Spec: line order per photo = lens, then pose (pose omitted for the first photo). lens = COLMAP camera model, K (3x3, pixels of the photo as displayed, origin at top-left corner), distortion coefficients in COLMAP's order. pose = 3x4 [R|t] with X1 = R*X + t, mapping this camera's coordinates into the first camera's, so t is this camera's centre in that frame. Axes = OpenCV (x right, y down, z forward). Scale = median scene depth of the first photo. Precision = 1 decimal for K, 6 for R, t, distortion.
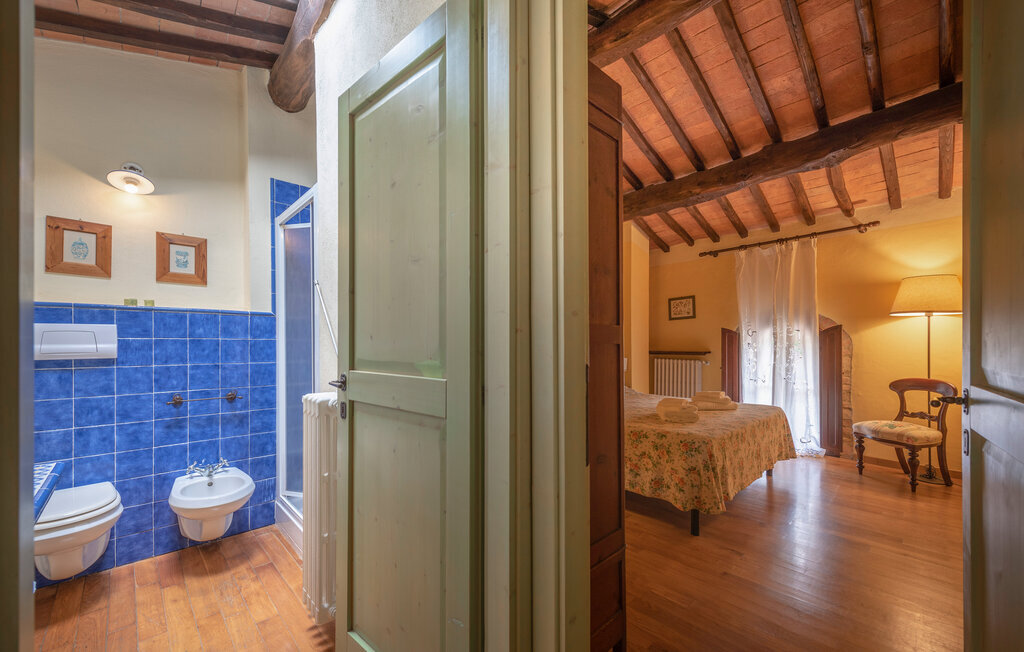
lens RADIAL K [[412.8, 0, 514.6], [0, 412.8, 366.7], [0, 0, 1]] dist [-0.001597, -0.000370]
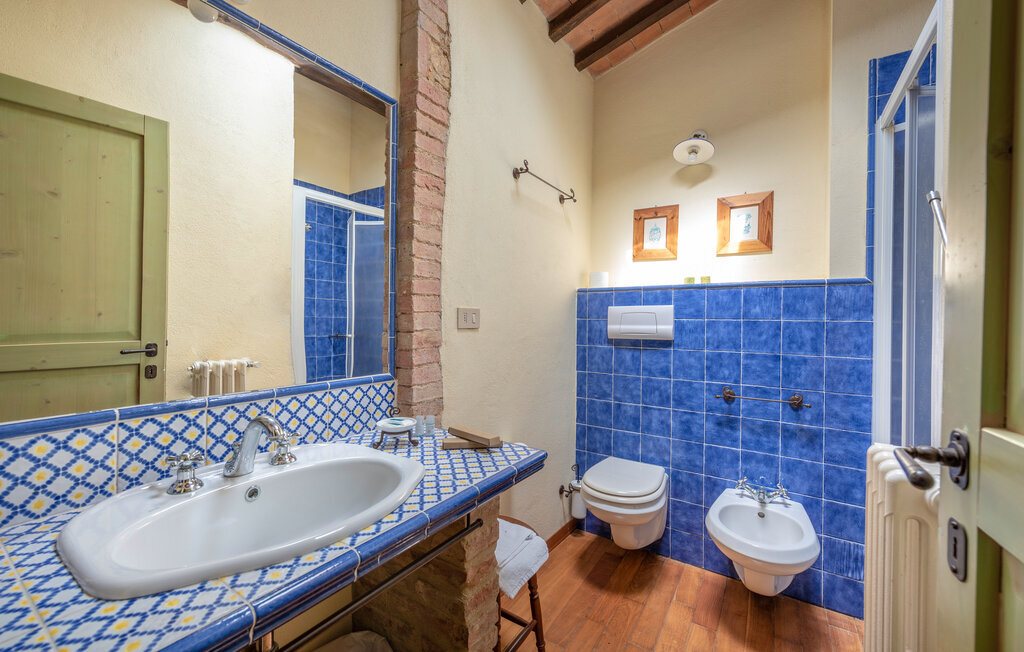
lens RADIAL K [[404.4, 0, 510.6], [0, 404.4, 315.9], [0, 0, 1]] dist [0.019758, -0.006190]
pose [[0.223588, -0.009850, -0.974634, -0.120334], [-0.068427, 0.997323, -0.025777, -0.024193], [0.972279, 0.072455, 0.222316, 0.379767]]
